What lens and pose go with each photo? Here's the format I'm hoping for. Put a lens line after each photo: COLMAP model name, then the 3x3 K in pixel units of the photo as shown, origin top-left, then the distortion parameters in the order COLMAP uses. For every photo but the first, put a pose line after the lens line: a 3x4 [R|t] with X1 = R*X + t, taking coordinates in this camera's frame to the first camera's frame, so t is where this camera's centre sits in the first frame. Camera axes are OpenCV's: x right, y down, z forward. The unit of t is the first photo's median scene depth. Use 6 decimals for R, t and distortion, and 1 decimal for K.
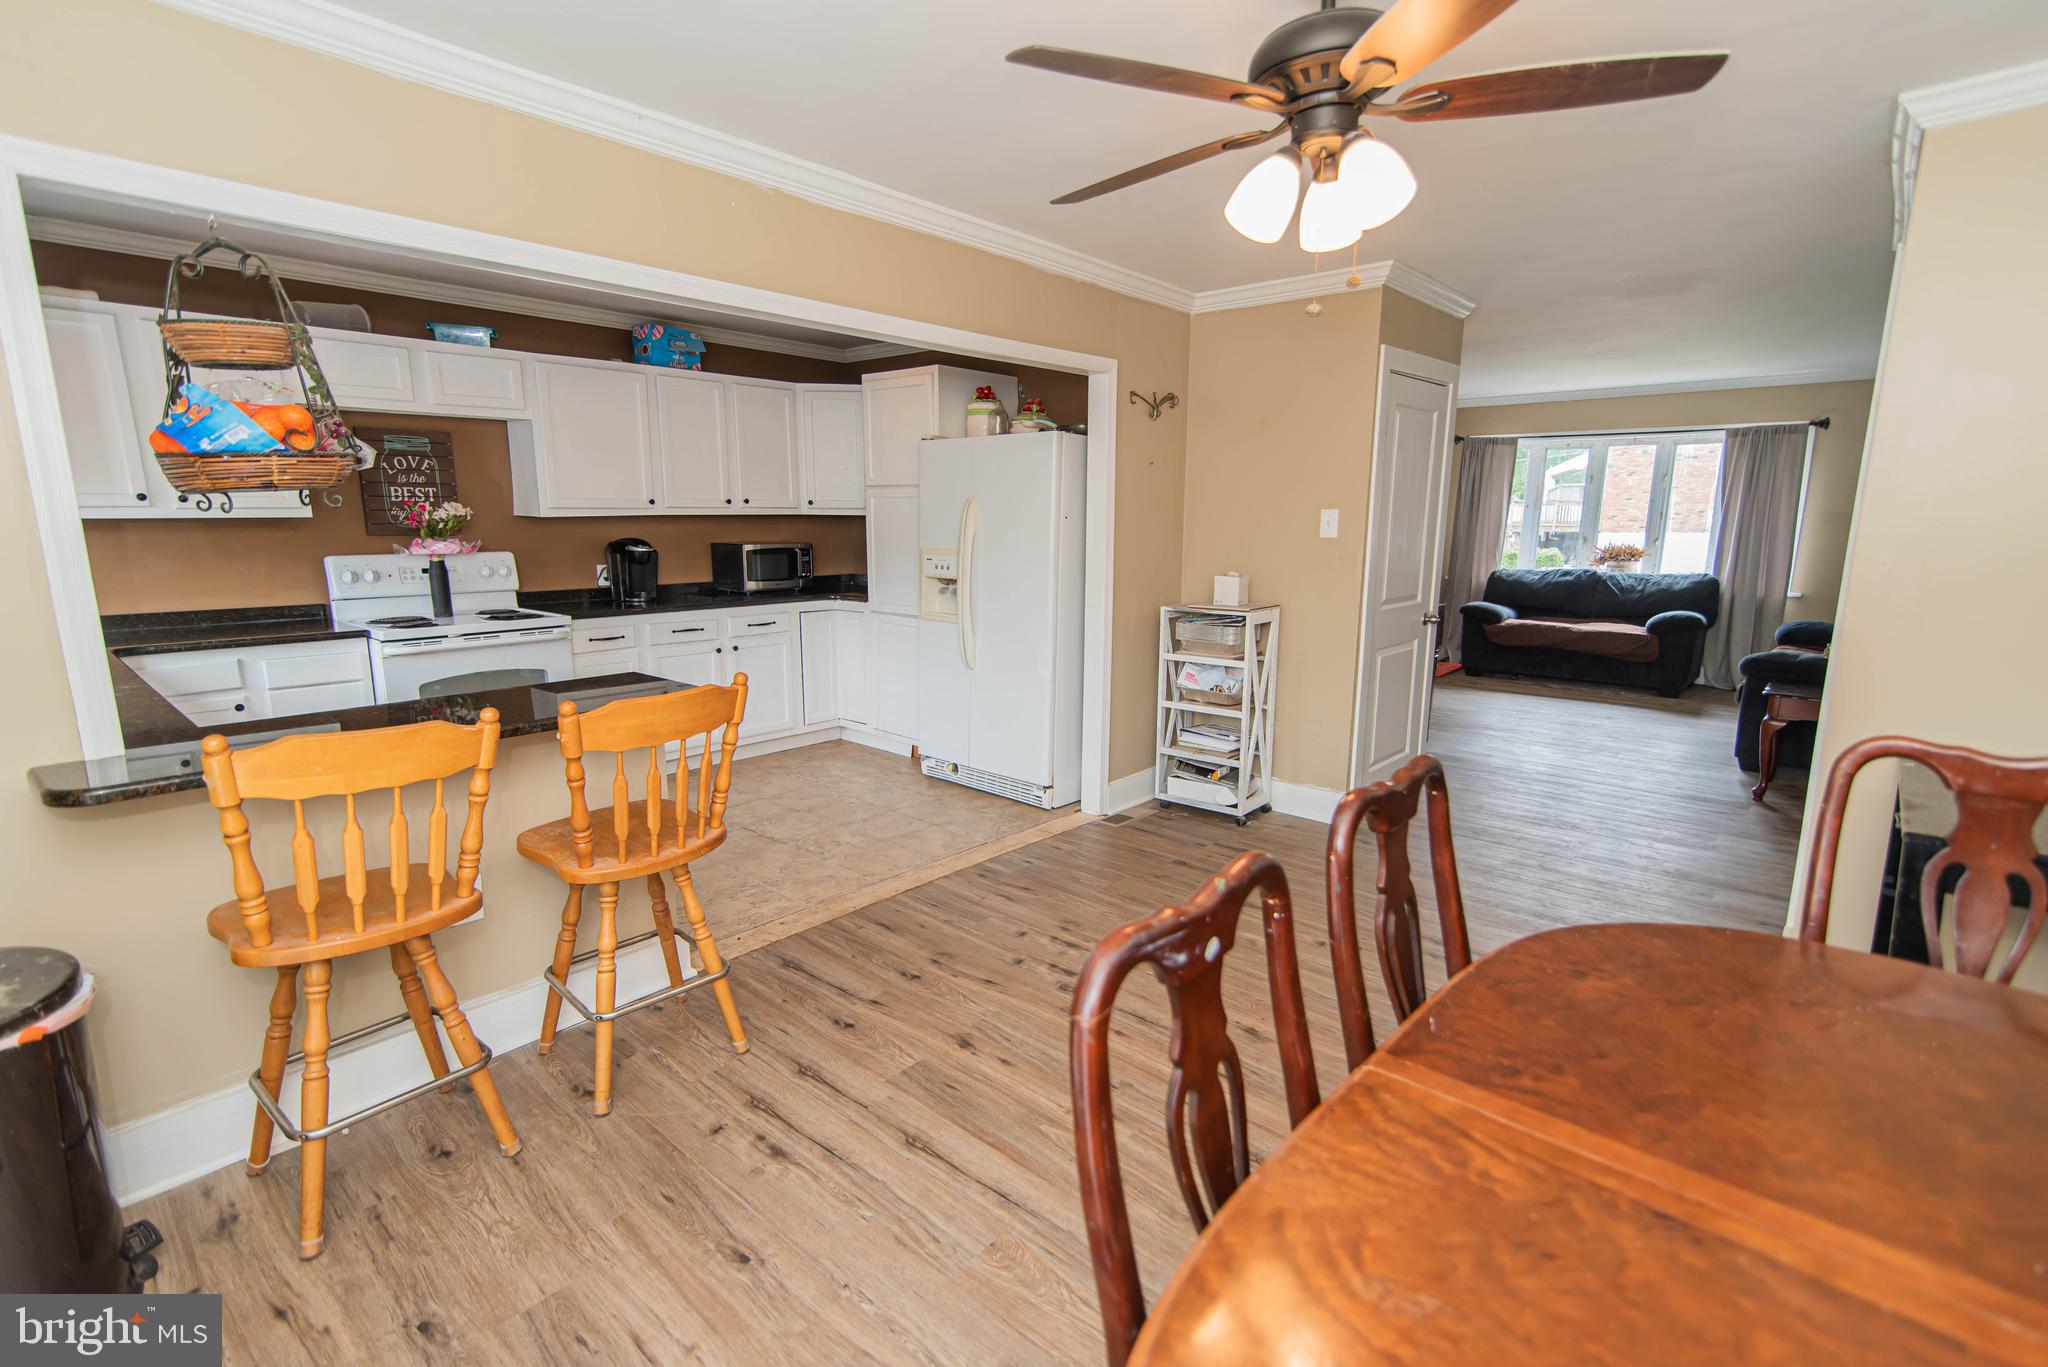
lens RADIAL K [[939.9, 0, 1016.9], [0, 939.9, 688.2], [0, 0, 1]] dist [0.017158, -0.000432]
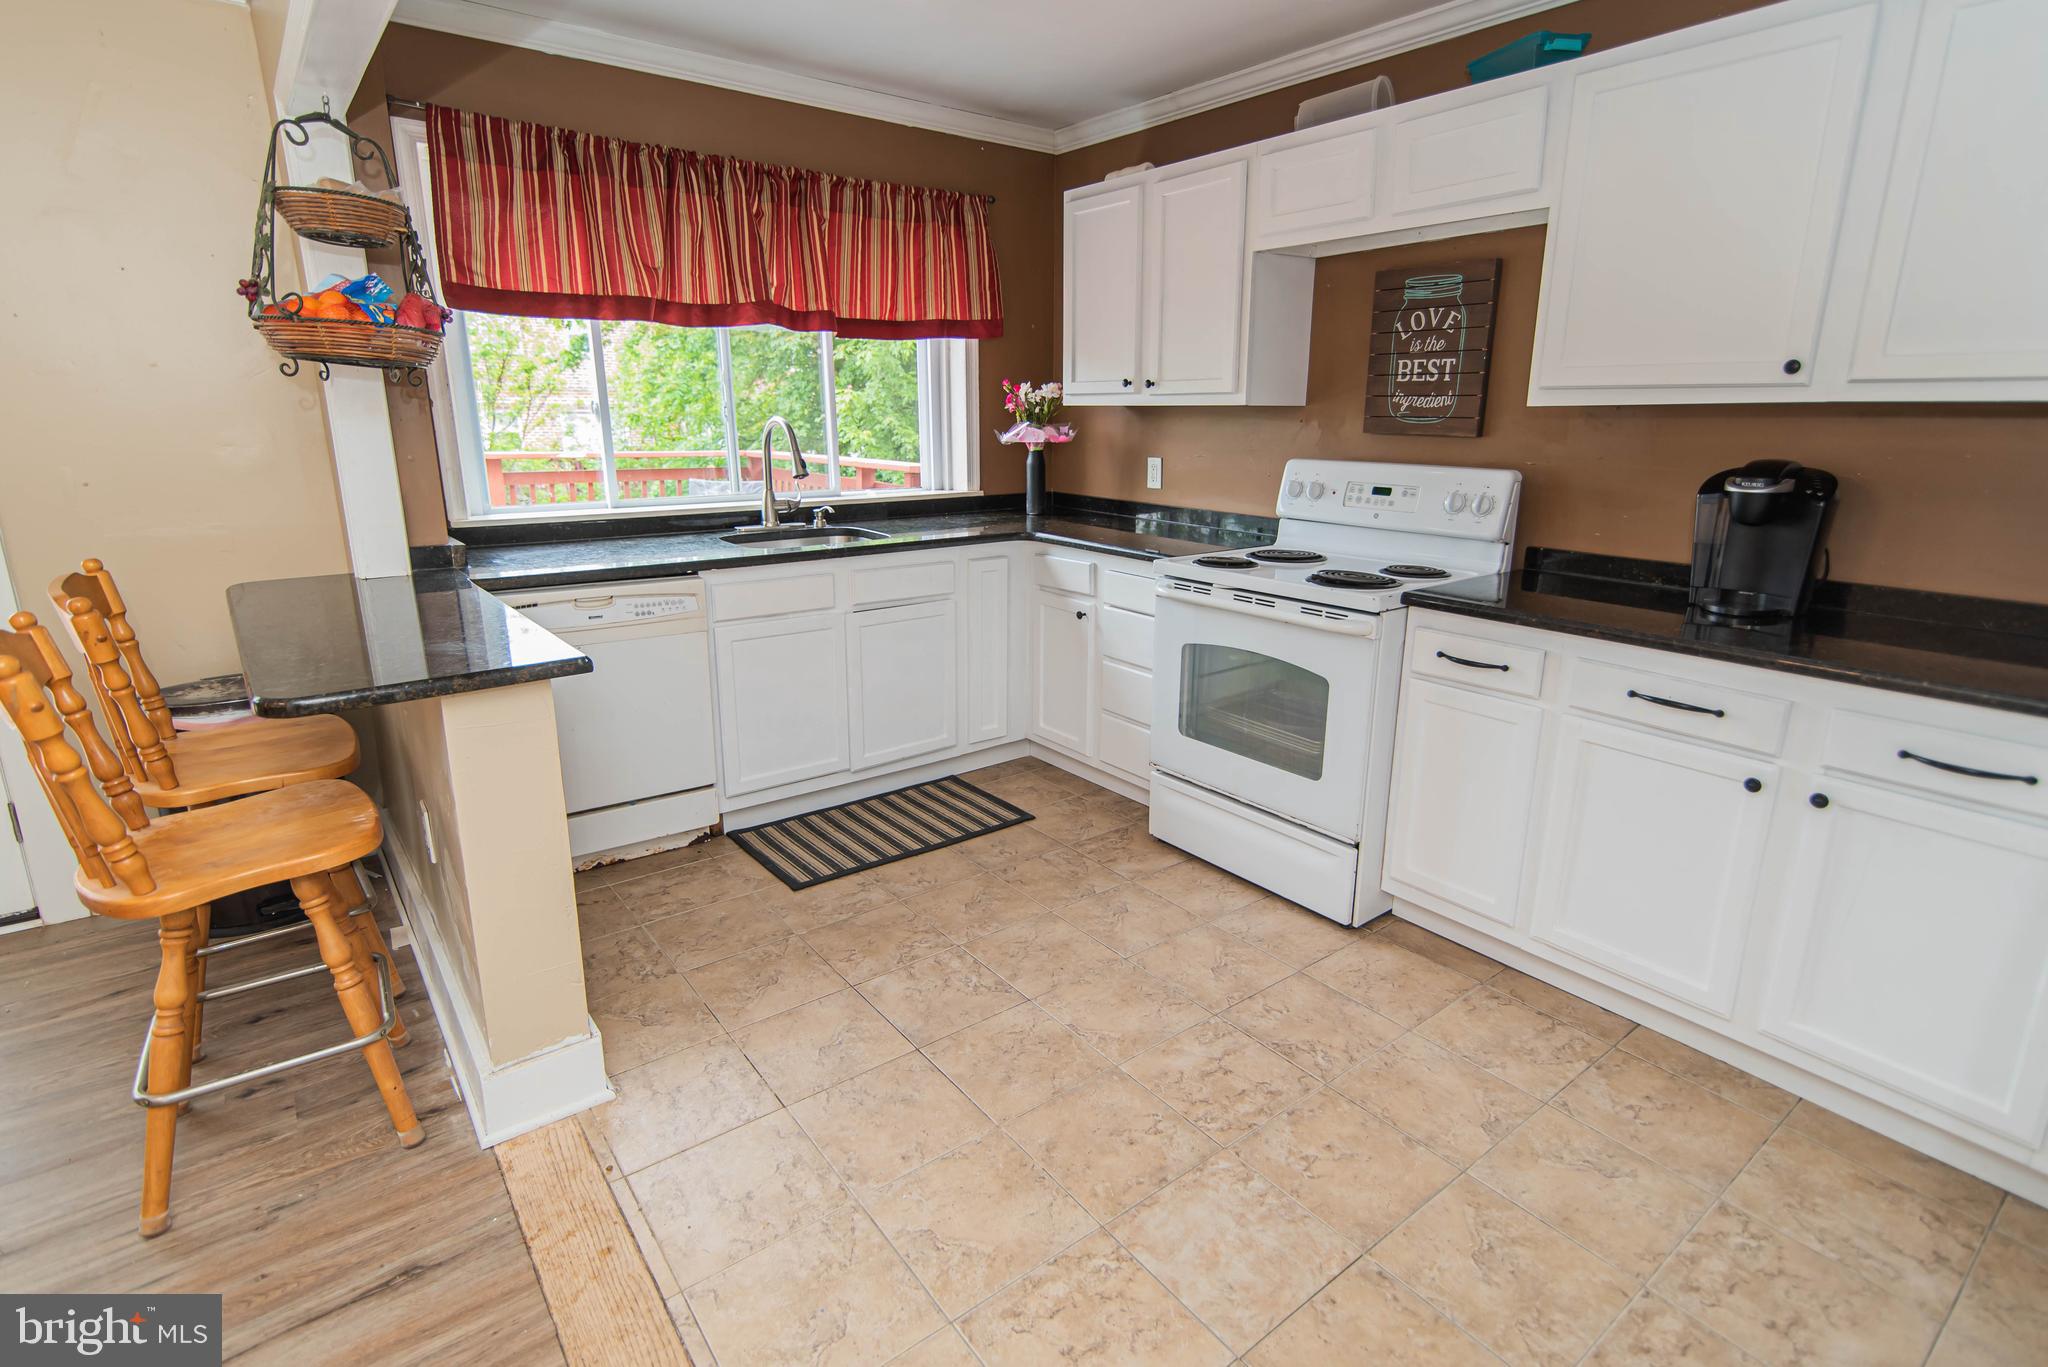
lens RADIAL K [[1003.7, 0, 1046.4], [0, 1003.7, 658.3], [0, 0, 1]] dist [0.014709, -0.000272]
pose [[-0.168985, 0.238919, -0.956223, 0.096417], [-0.190194, 0.944036, 0.269486, -0.156865], [0.967094, 0.227407, -0.114087, 0.879948]]
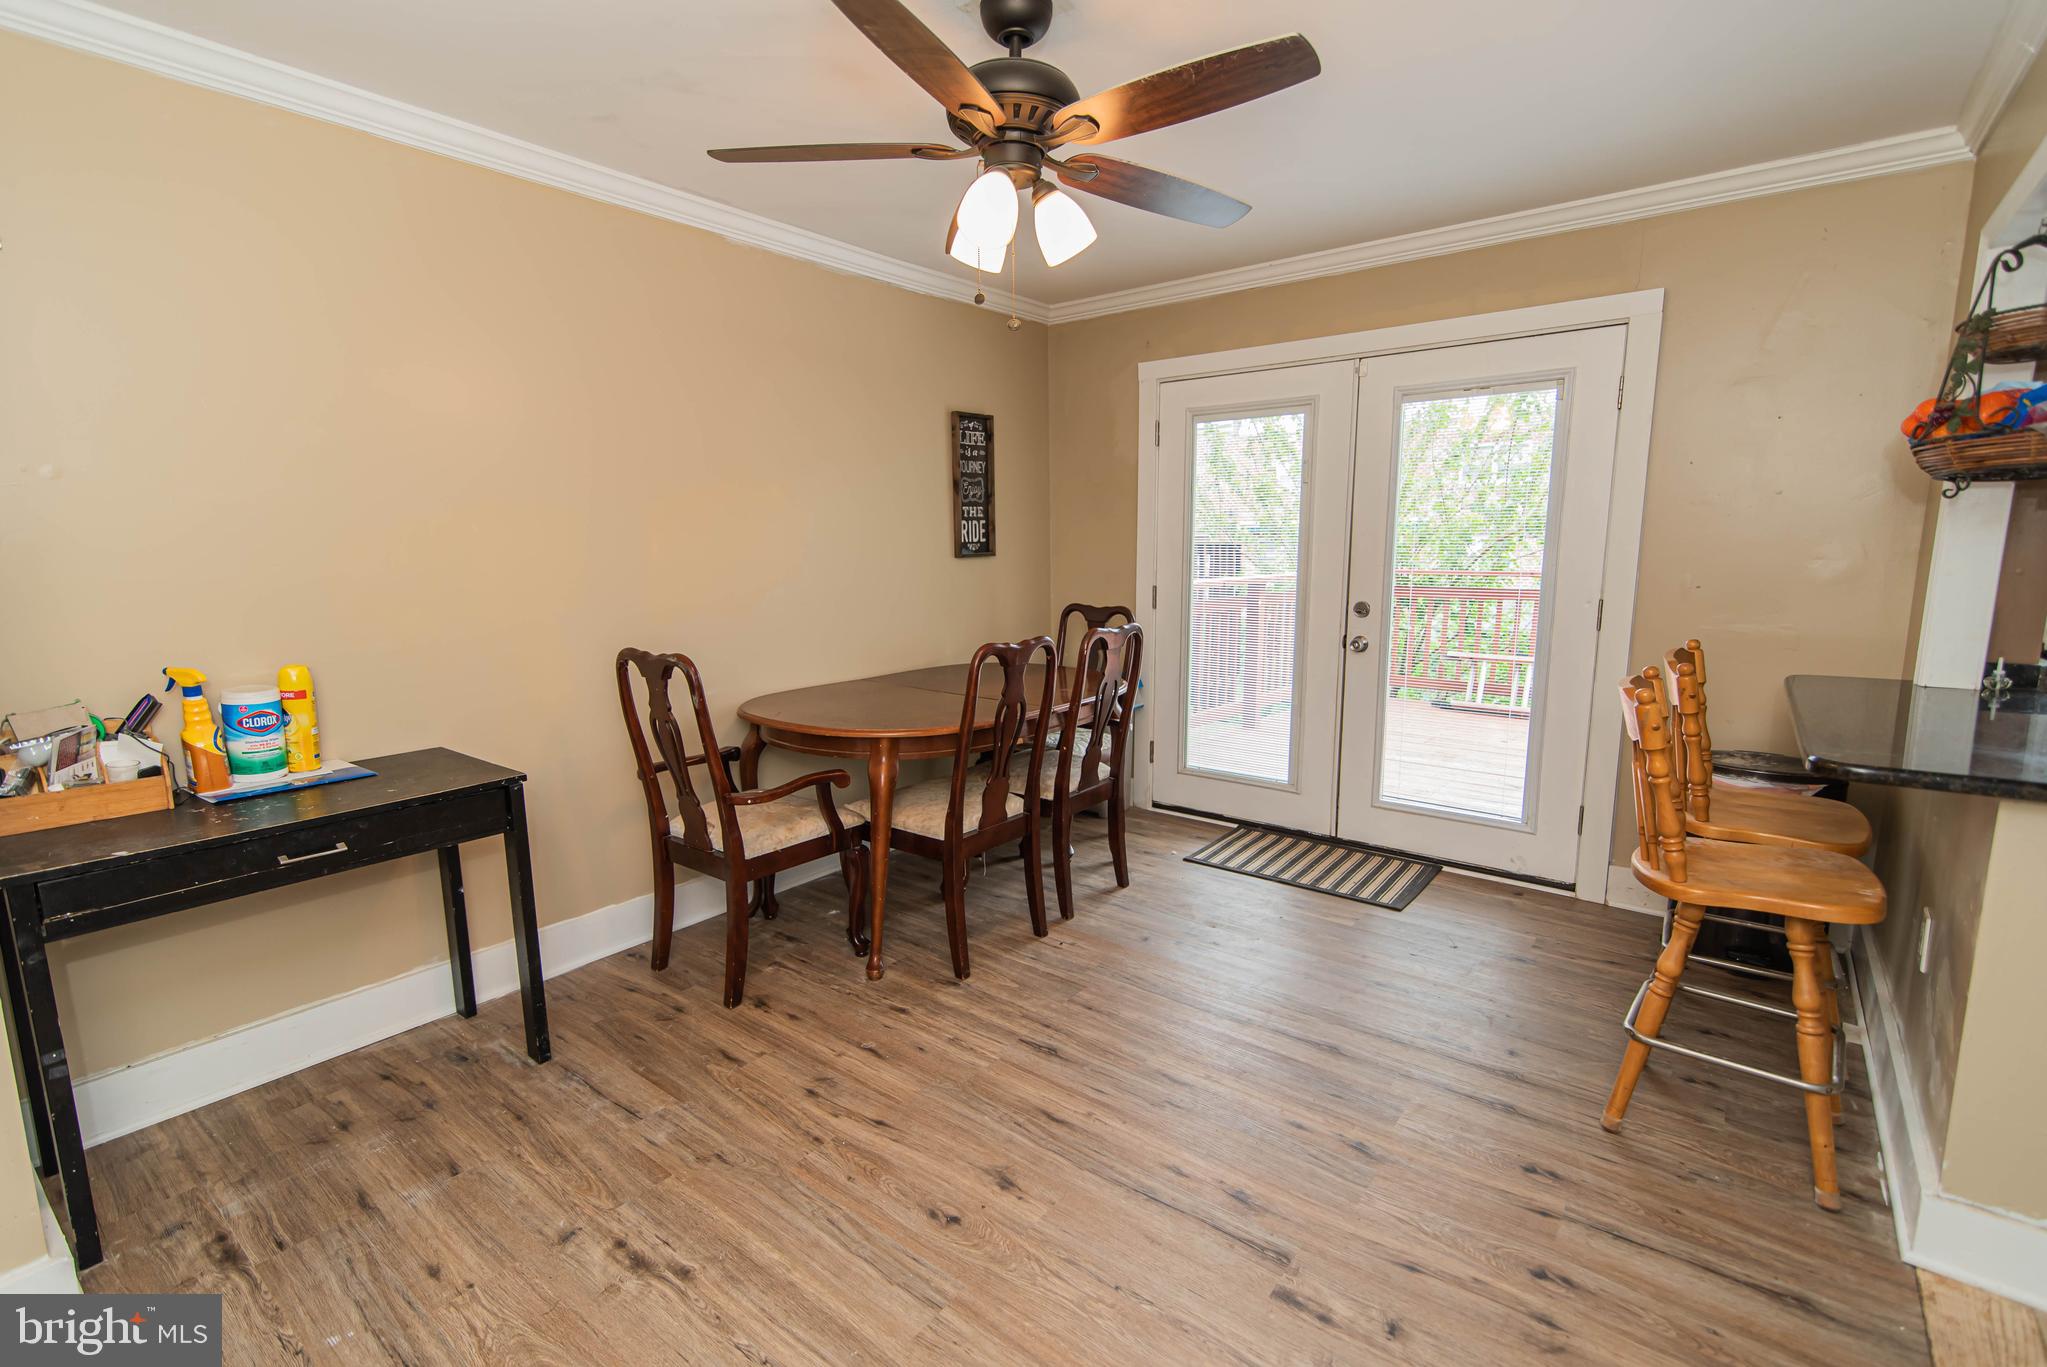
lens RADIAL K [[934.2, 0, 1015.3], [0, 934.2, 689.7], [0, 0, 1]] dist [0.015789, -0.000653]
pose [[-0.998180, 0.018826, -0.057285, 0.160526], [-0.001684, 0.940938, 0.338576, -0.154145], [0.060276, 0.338056, -0.939194, 0.914525]]
